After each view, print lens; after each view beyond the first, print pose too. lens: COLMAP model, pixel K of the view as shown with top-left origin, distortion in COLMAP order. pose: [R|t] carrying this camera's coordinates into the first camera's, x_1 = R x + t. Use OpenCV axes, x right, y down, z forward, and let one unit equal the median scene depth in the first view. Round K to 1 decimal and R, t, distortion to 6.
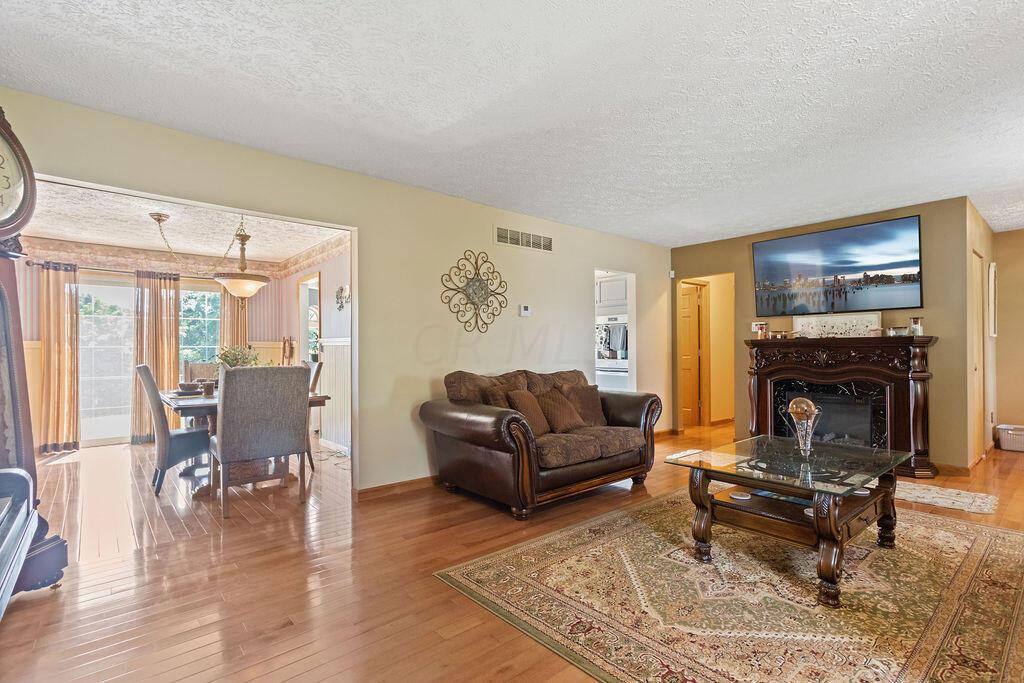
lens RADIAL K [[490.2, 0, 512.0], [0, 490.2, 341.5], [0, 0, 1]] dist [0.001303, 0.000605]
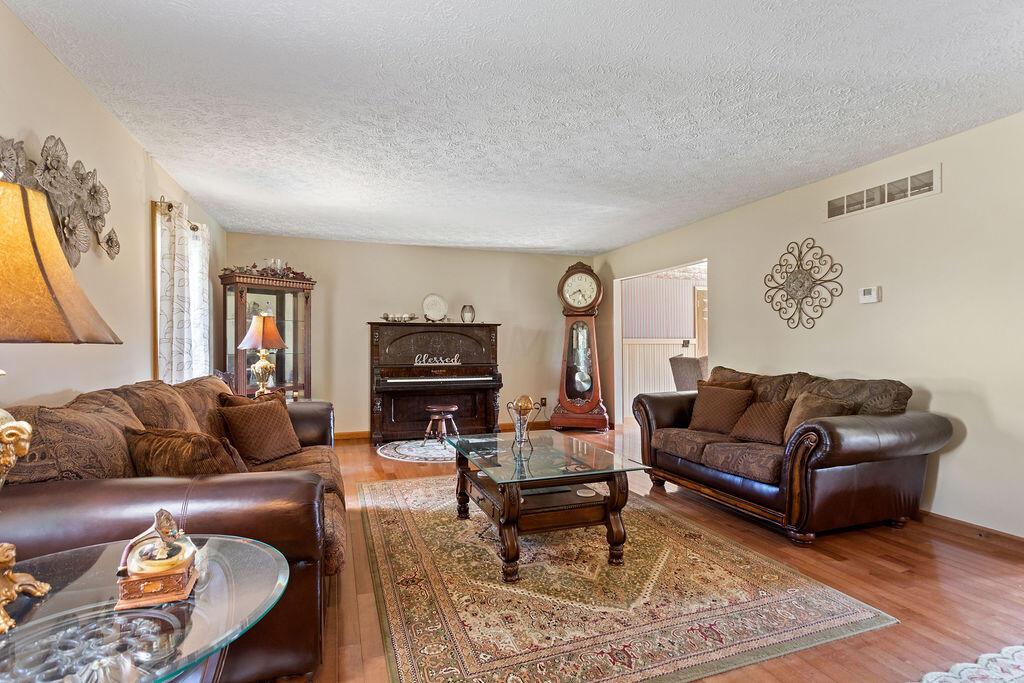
lens RADIAL K [[490.2, 0, 512.0], [0, 490.2, 341.5], [0, 0, 1]] dist [0.001303, 0.000605]
pose [[-0.356451, -0.006368, -0.934292, 0.975785], [0.016210, 0.999784, -0.012999, 0.008184], [0.934174, -0.019779, -0.356271, 0.820768]]
